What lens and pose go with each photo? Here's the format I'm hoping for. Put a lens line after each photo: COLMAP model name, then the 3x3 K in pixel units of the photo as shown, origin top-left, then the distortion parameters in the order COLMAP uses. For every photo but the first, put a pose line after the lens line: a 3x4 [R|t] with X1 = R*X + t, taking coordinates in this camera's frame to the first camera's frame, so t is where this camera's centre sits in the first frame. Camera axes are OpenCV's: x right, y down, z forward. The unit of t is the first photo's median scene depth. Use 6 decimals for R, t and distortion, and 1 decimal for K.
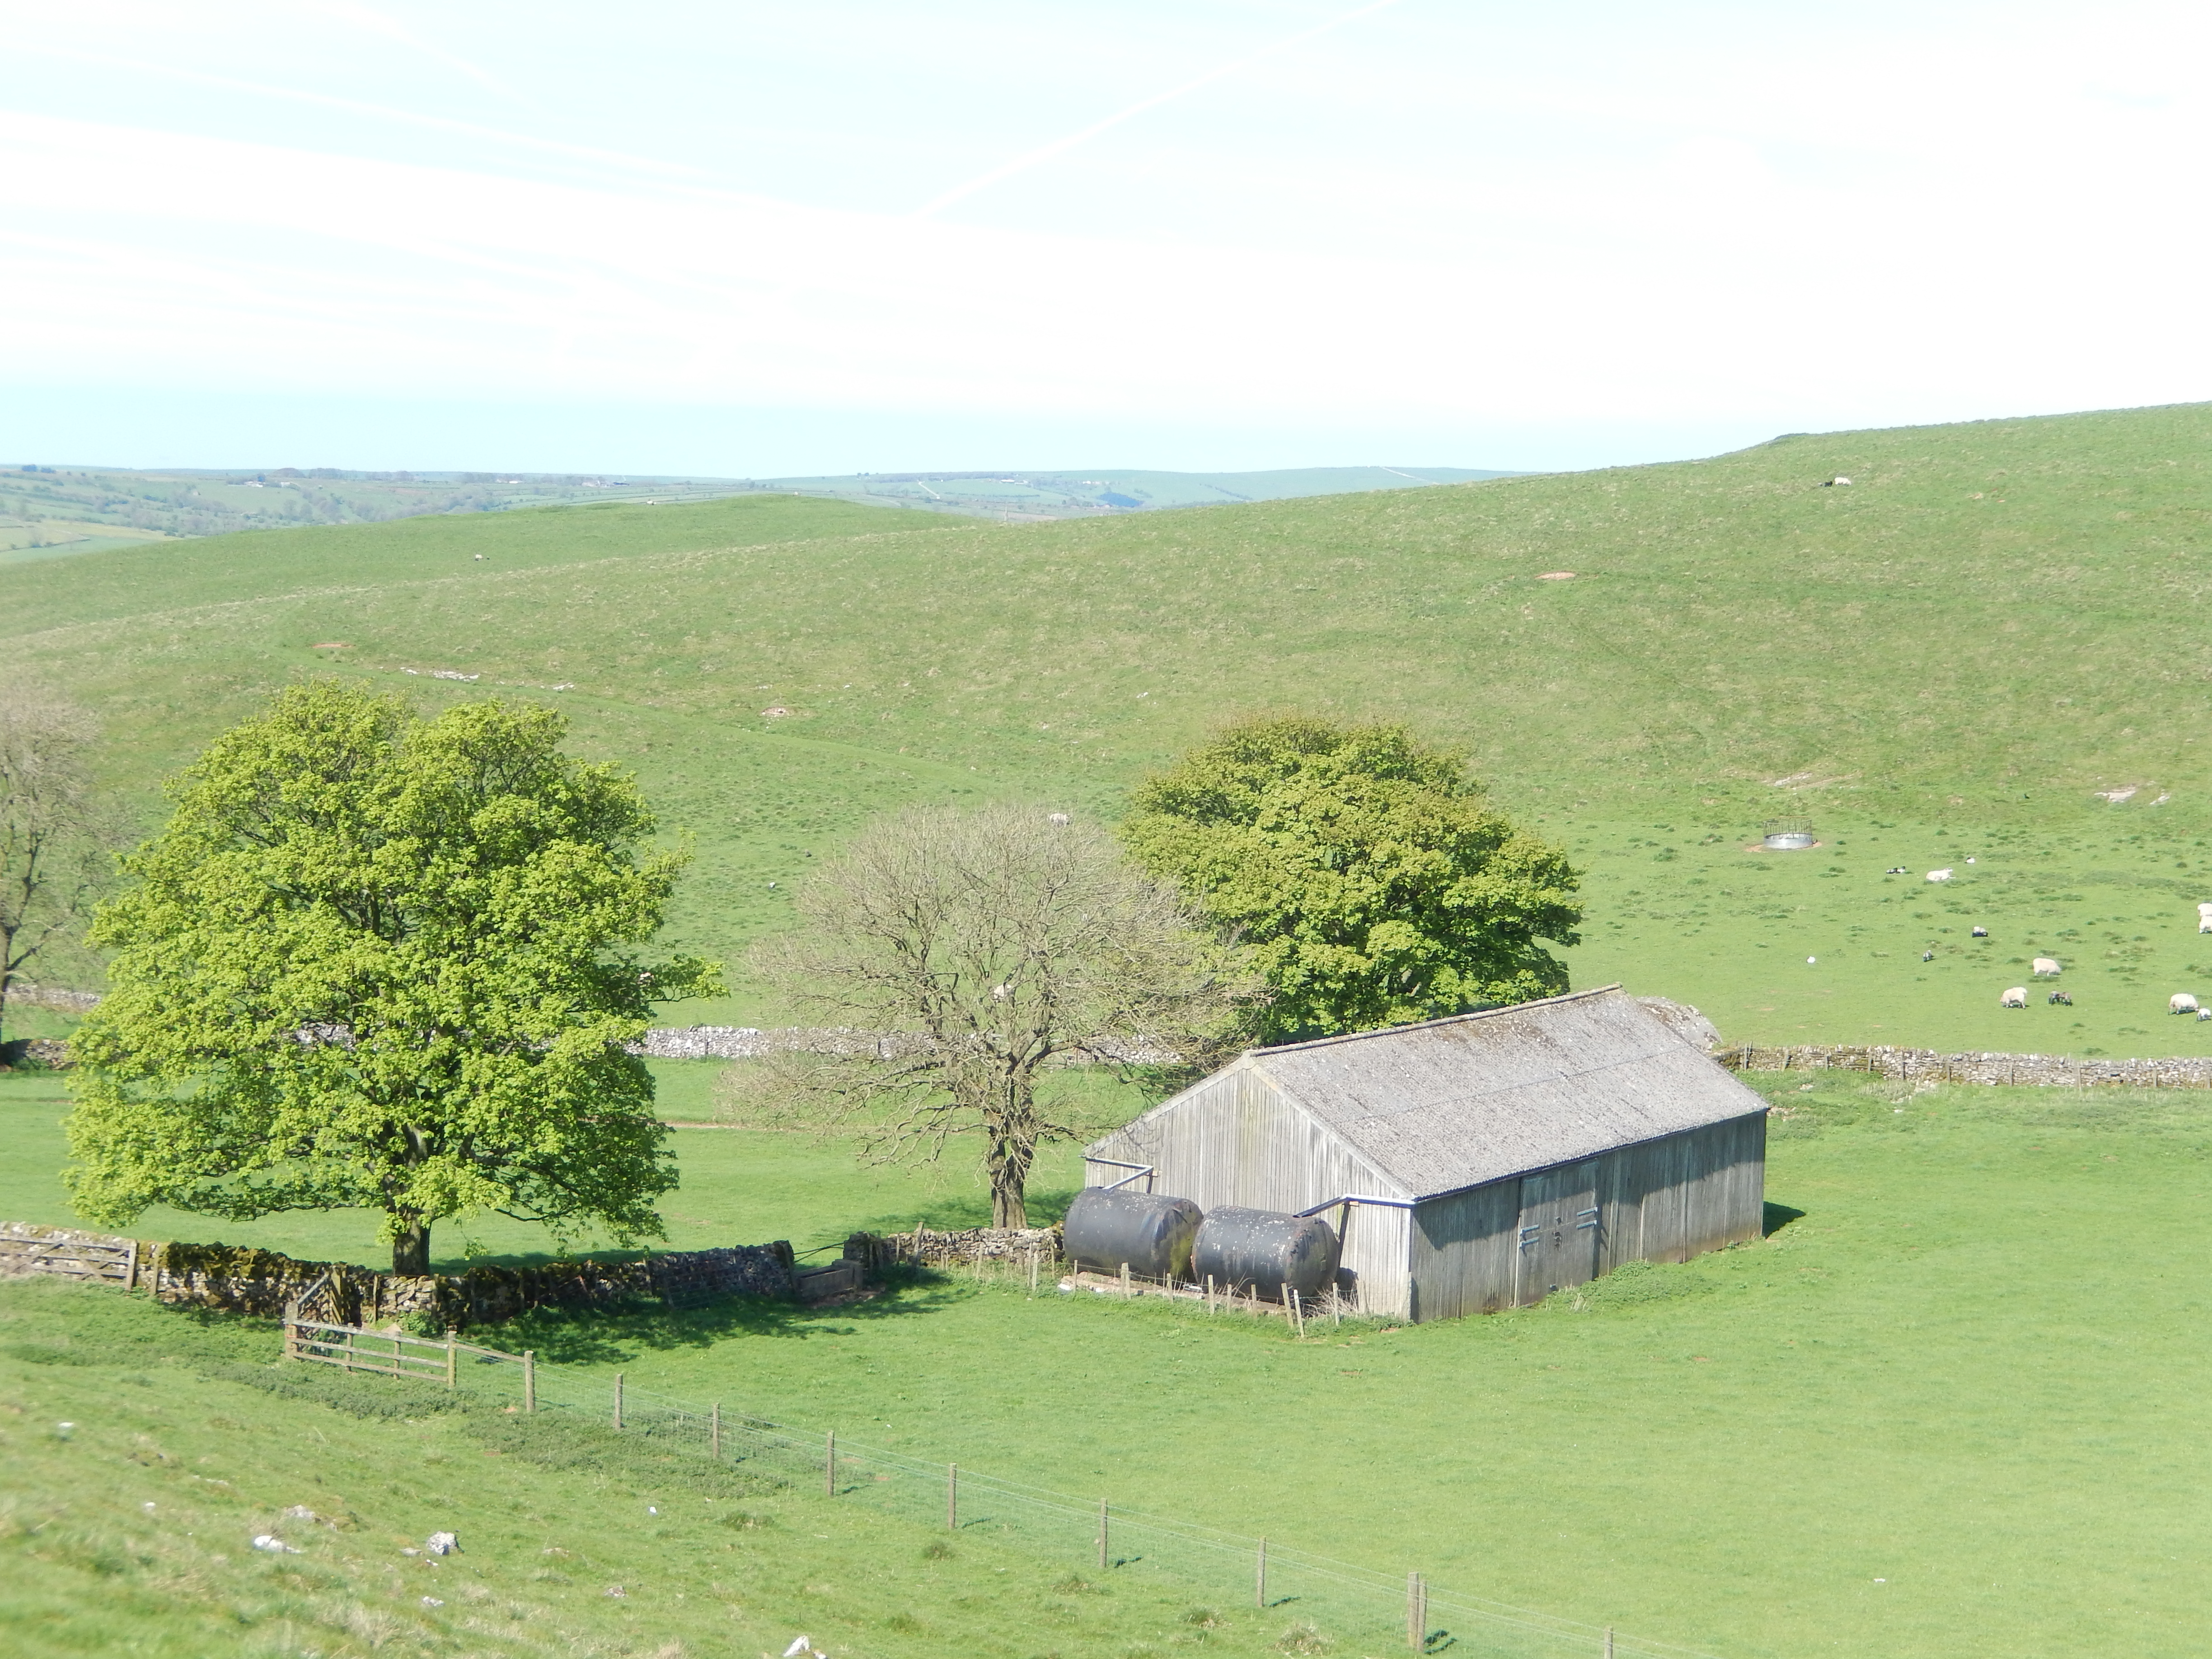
lens RADIAL K [[3689.2, 0, 1139.4], [0, 3689.2, 875.8], [0, 0, 1]] dist [-0.001196, -0.294252]
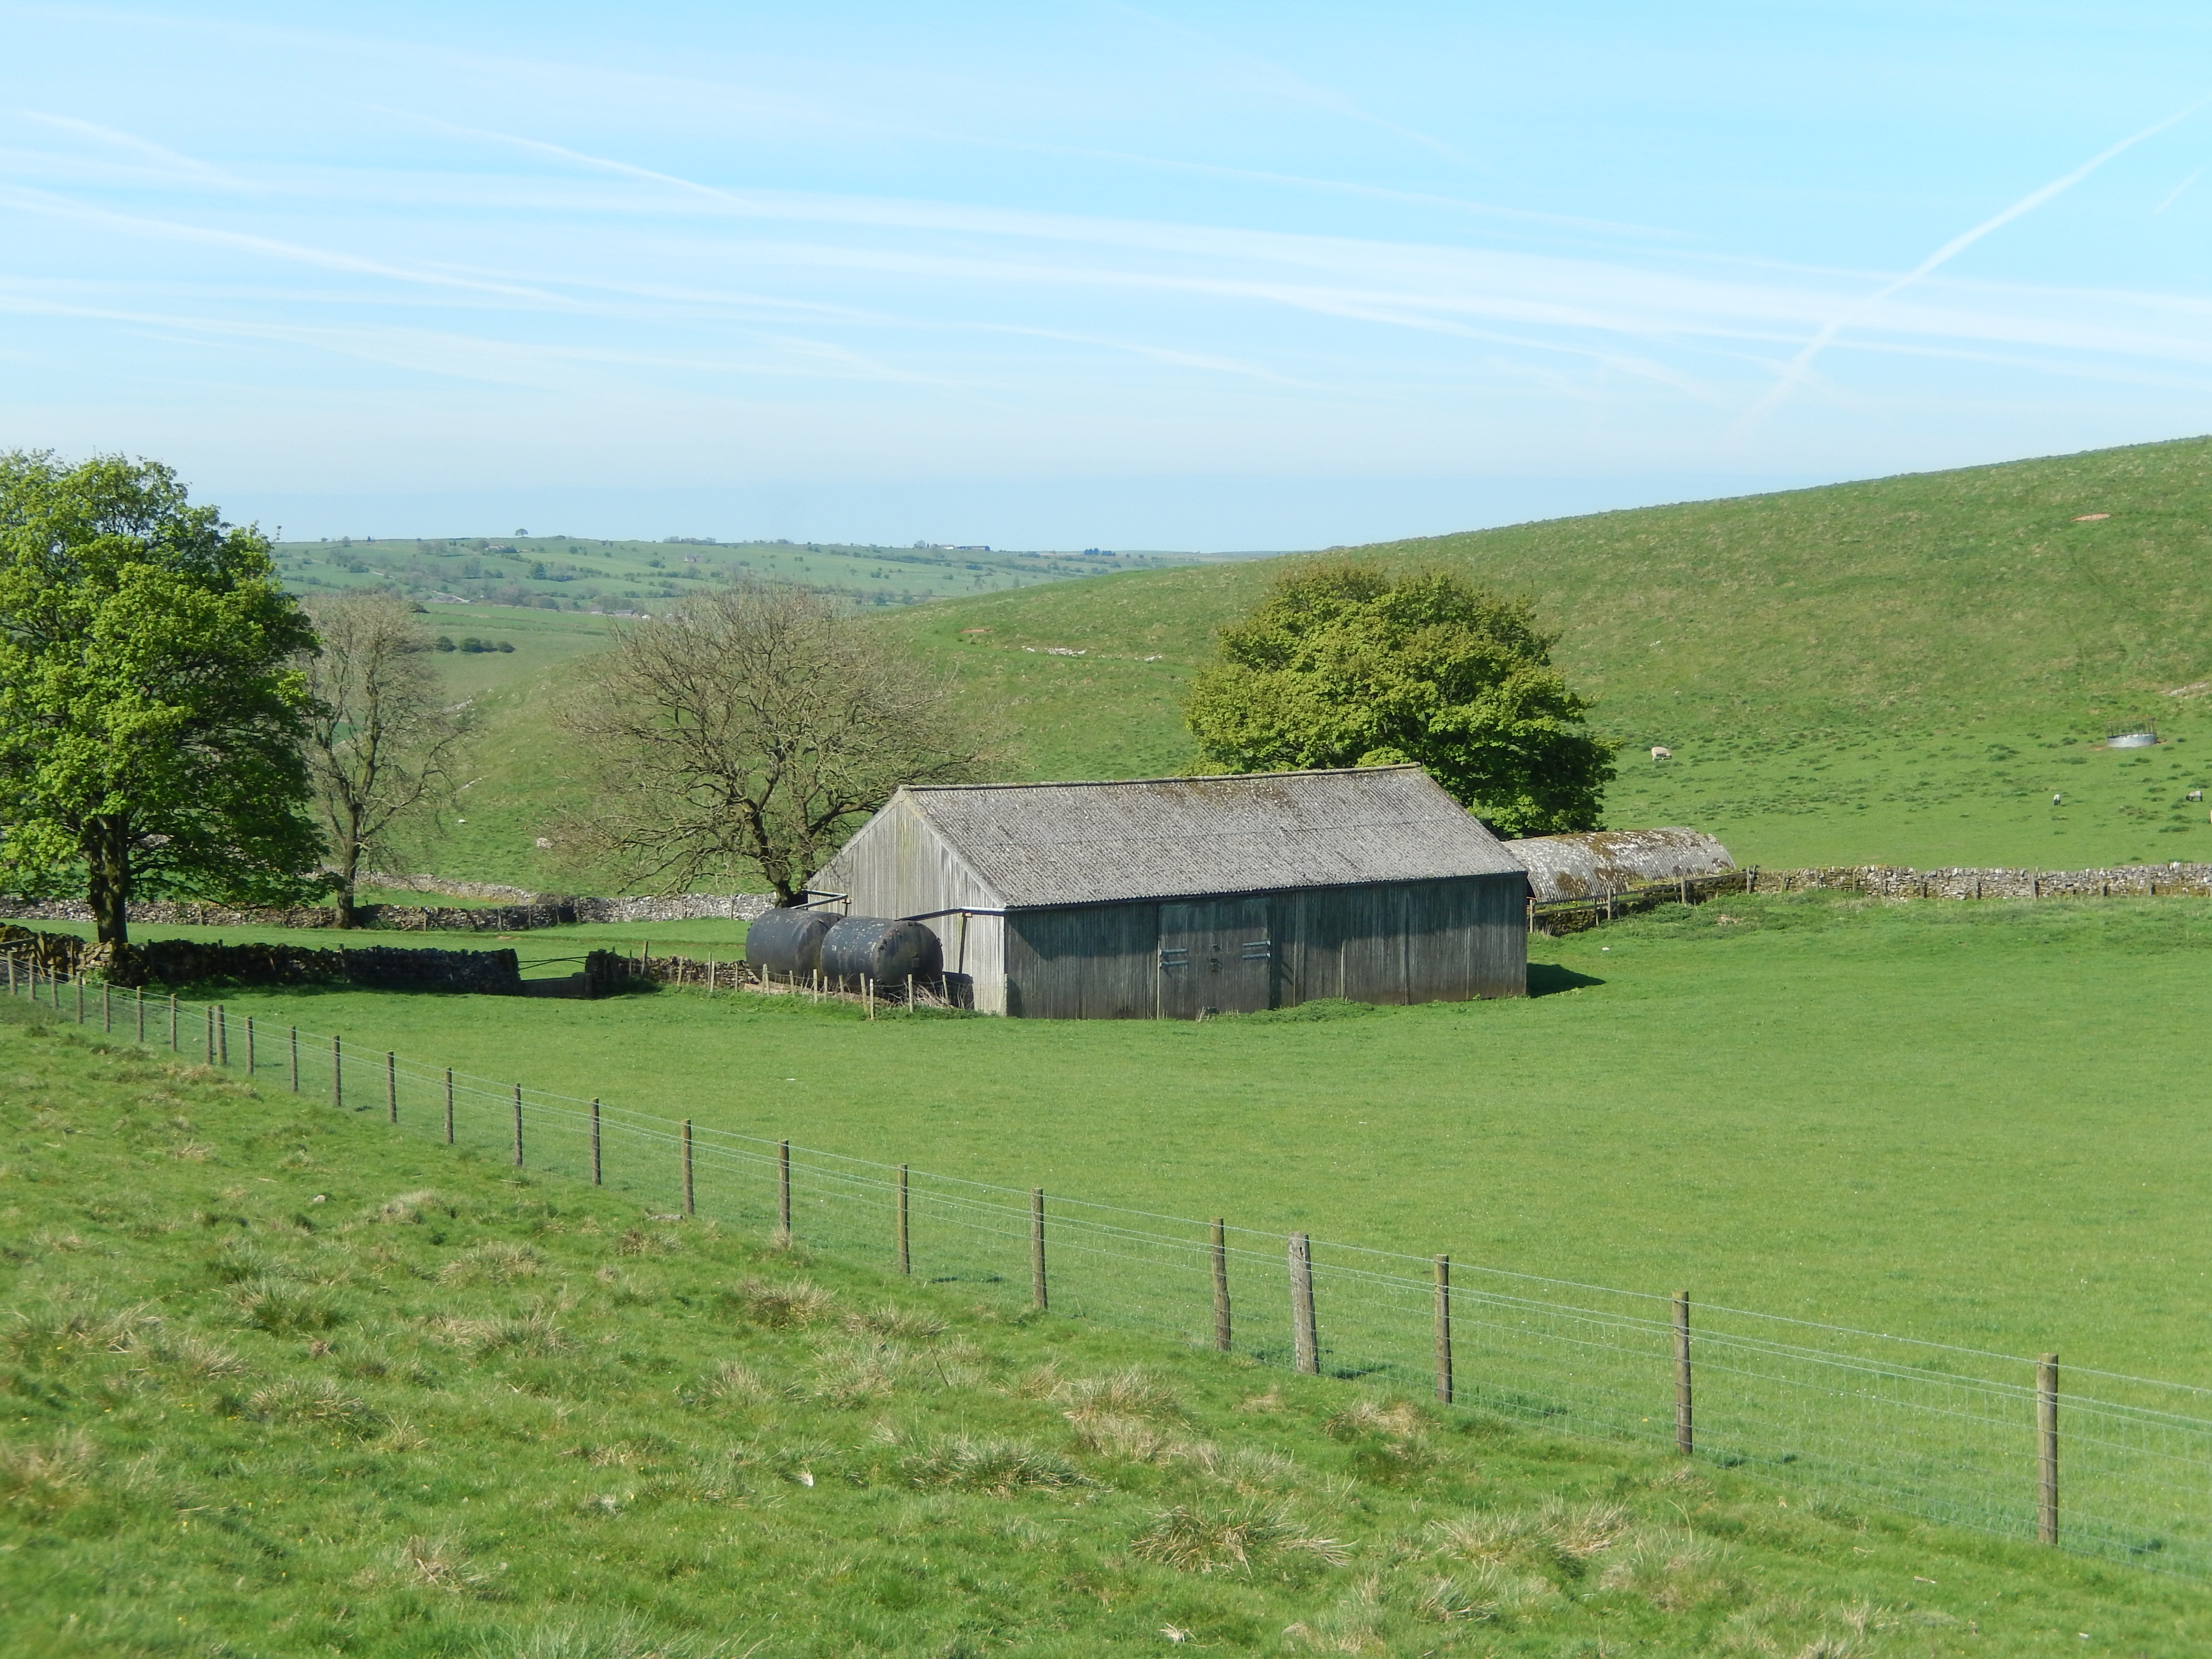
lens RADIAL K [[3726.0, 0, 1114.0], [0, 3726.0, 779.9], [0, 0, 1]] dist [-0.031352, 0.217814]
pose [[0.955227, -0.012738, -0.295600, 0.313475], [-0.001389, 0.998869, -0.047534, 0.073261], [0.295871, 0.045816, 0.954129, -0.048549]]
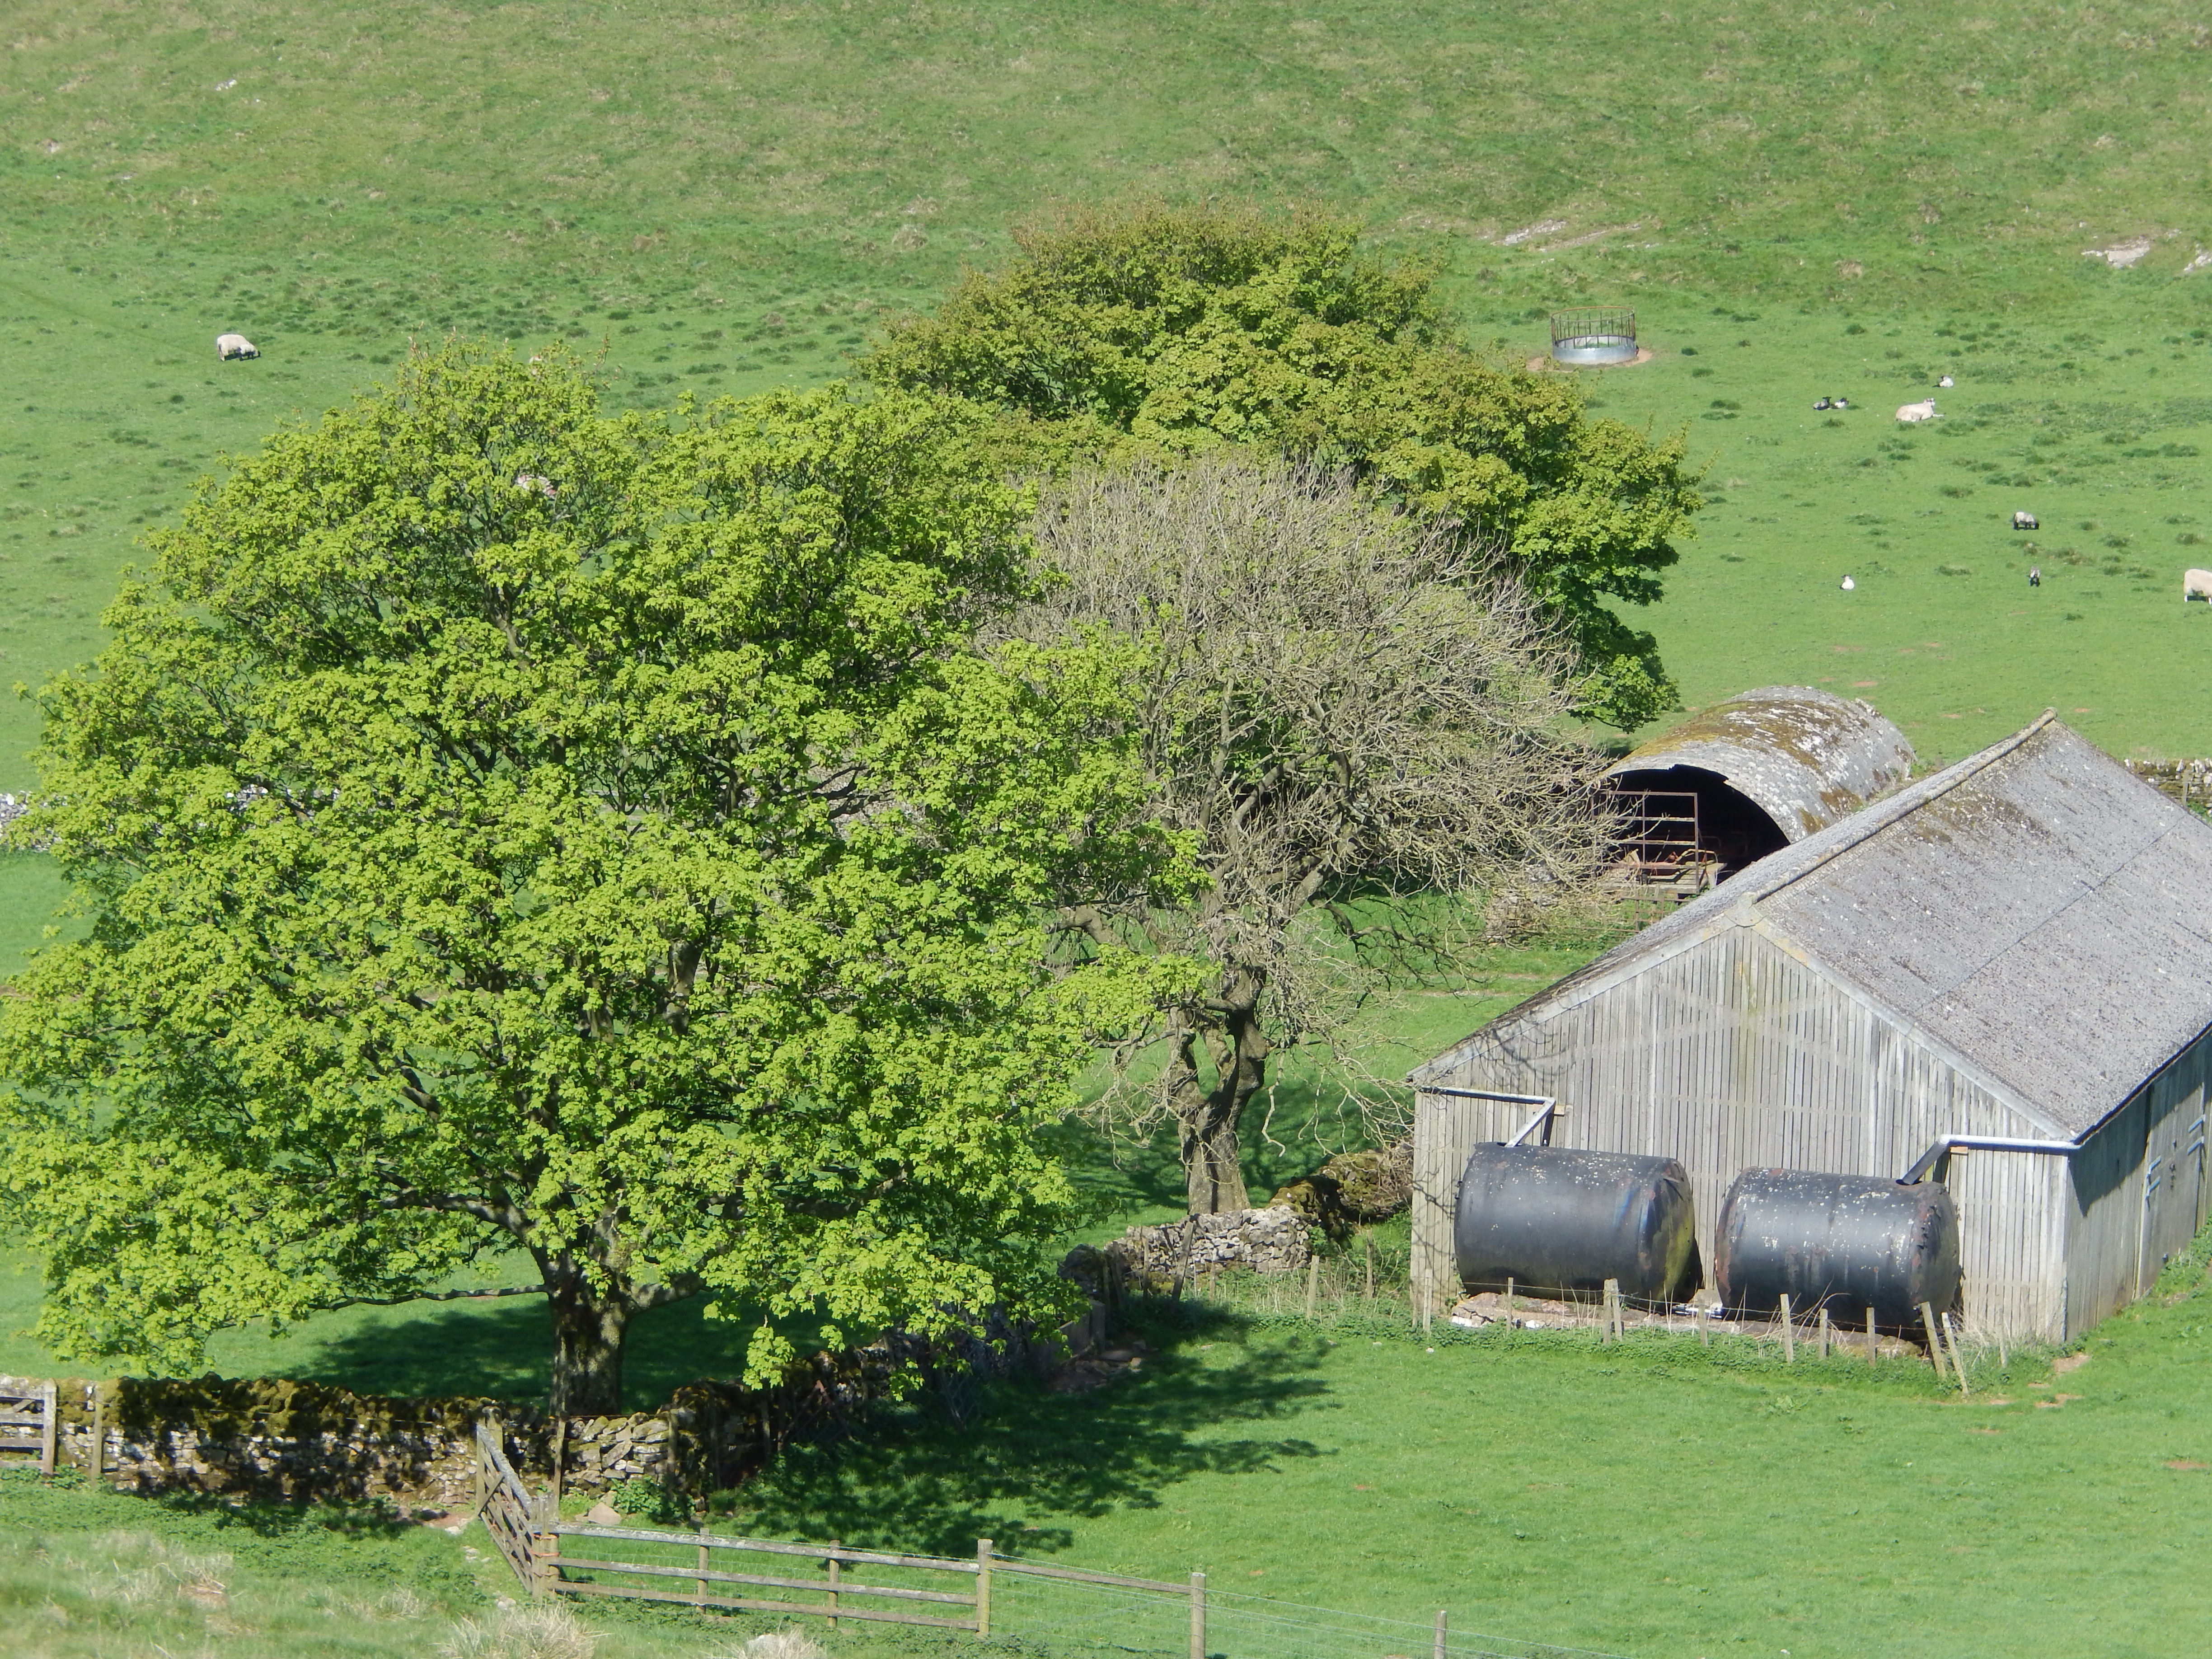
lens RADIAL K [[6648.9, 0, 1106.0], [0, 6648.9, 829.5], [0, 0, 1]] dist [-0.068446, -0.028559]
pose [[0.967334, -0.049050, 0.248715, -0.238936], [0.028058, 0.995791, 0.087255, -0.041228], [-0.251948, -0.077426, 0.964638, 0.016991]]
